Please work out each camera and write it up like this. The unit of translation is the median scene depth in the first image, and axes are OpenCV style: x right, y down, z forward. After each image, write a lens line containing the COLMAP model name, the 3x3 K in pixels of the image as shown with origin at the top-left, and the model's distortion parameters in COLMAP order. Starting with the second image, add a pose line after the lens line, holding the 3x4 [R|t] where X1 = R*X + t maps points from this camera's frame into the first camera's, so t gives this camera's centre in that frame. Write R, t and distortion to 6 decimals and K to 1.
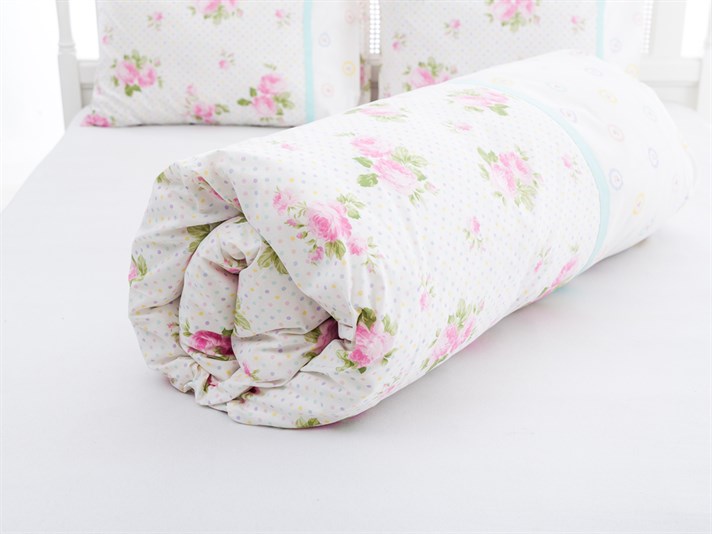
lens RADIAL K [[1016.0, 0, 357.4], [0, 1016.0, 265.7], [0, 0, 1]] dist [0.007788, 0.000000]
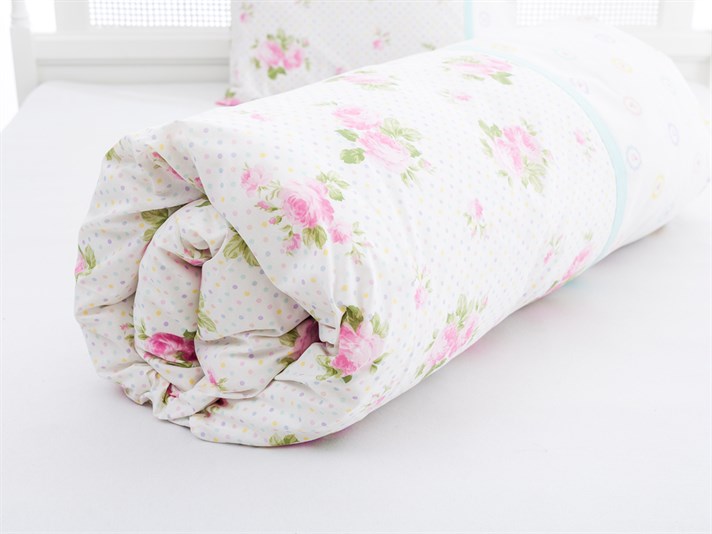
lens RADIAL K [[1016.0, 0, 354.3], [0, 1016.0, 269.0], [0, 0, 1]] dist [0.007788, 0.000000]
pose [[0.999898, -0.004264, 0.013664, -0.000468], [0.004153, 0.999958, 0.008210, 0.003730], [-0.013698, -0.008152, 0.999873, 0.140929]]
